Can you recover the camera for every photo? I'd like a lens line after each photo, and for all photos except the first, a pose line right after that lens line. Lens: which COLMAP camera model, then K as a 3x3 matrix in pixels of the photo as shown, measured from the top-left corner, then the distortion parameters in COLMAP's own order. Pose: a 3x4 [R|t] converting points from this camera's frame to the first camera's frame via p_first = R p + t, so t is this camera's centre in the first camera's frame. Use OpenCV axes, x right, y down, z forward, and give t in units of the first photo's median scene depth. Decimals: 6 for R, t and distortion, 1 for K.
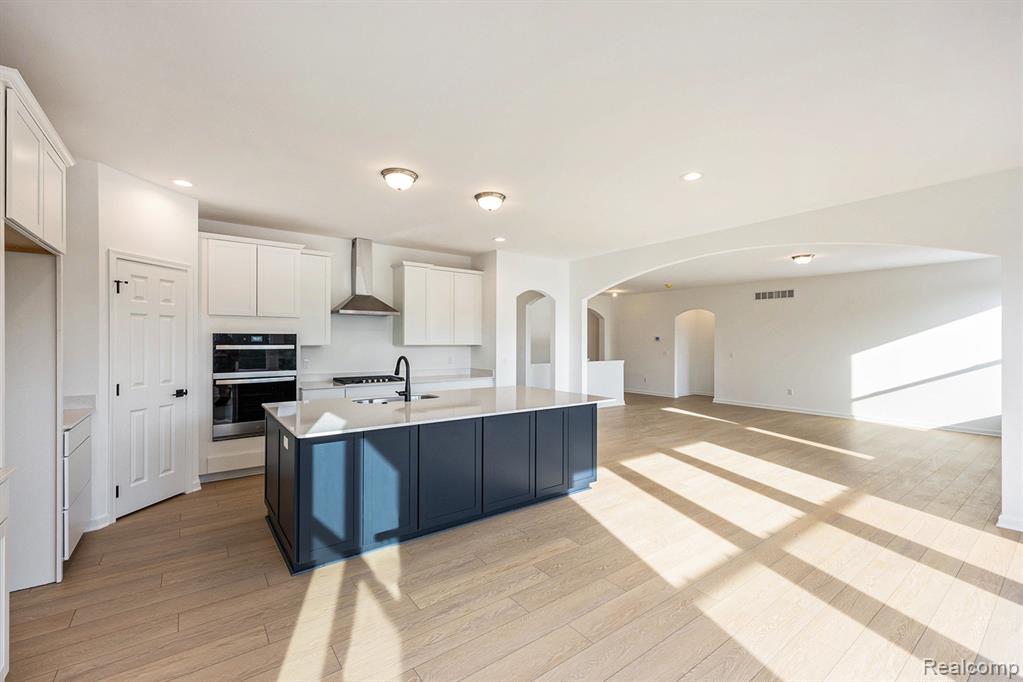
lens RADIAL K [[431.0, 0, 506.9], [0, 431.0, 342.9], [0, 0, 1]] dist [0.010830, -0.000263]
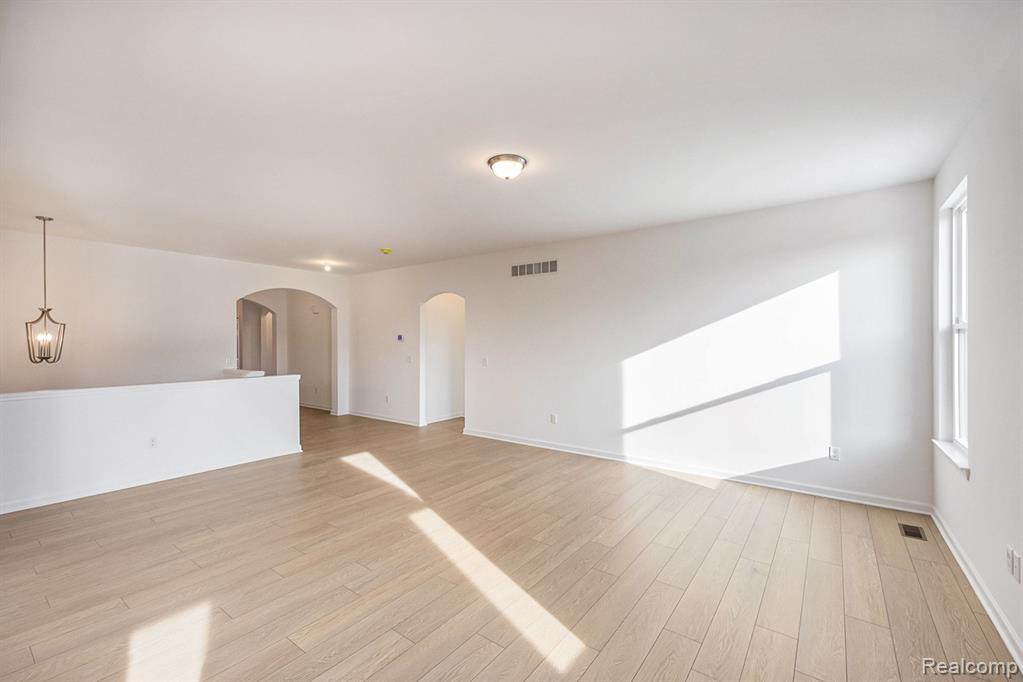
lens RADIAL K [[431.0, 0, 506.9], [0, 431.0, 342.9], [0, 0, 1]] dist [0.010830, -0.000263]
pose [[0.964573, -0.010686, 0.263599, 0.415345], [0.012269, 0.999915, -0.004363, 0.004431], [-0.263530, 0.007443, 0.964622, 0.390580]]
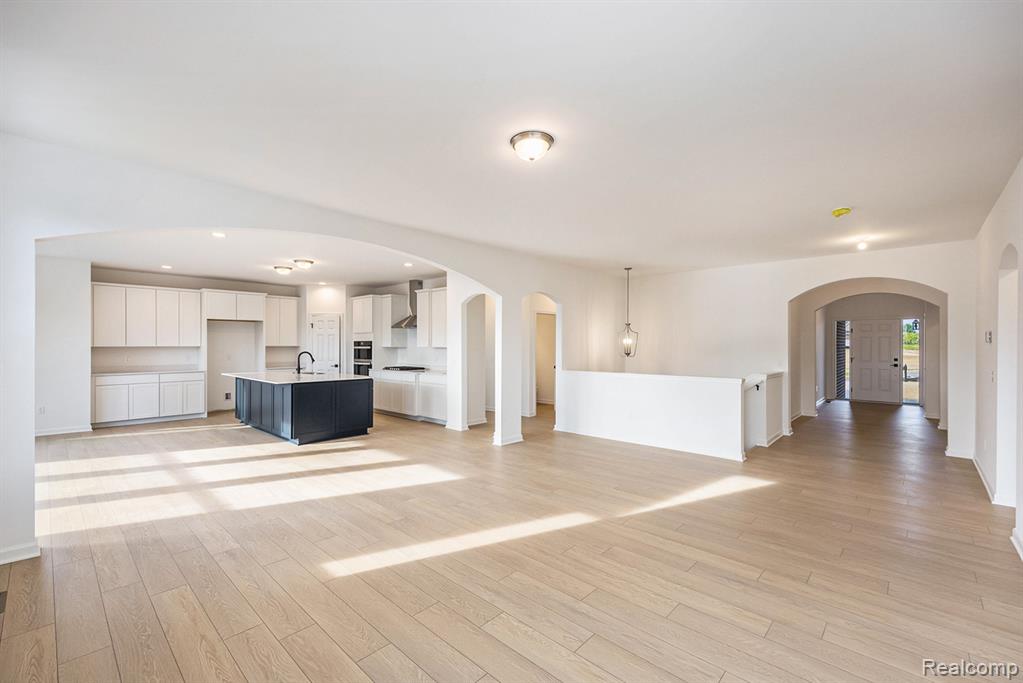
lens RADIAL K [[431.0, 0, 506.9], [0, 431.0, 343.4], [0, 0, 1]] dist [0.010830, -0.000263]
pose [[0.163427, -0.012449, -0.986477, 0.813672], [-0.008578, 0.999865, -0.014039, 0.006777], [0.986518, 0.010756, 0.163298, 0.659450]]
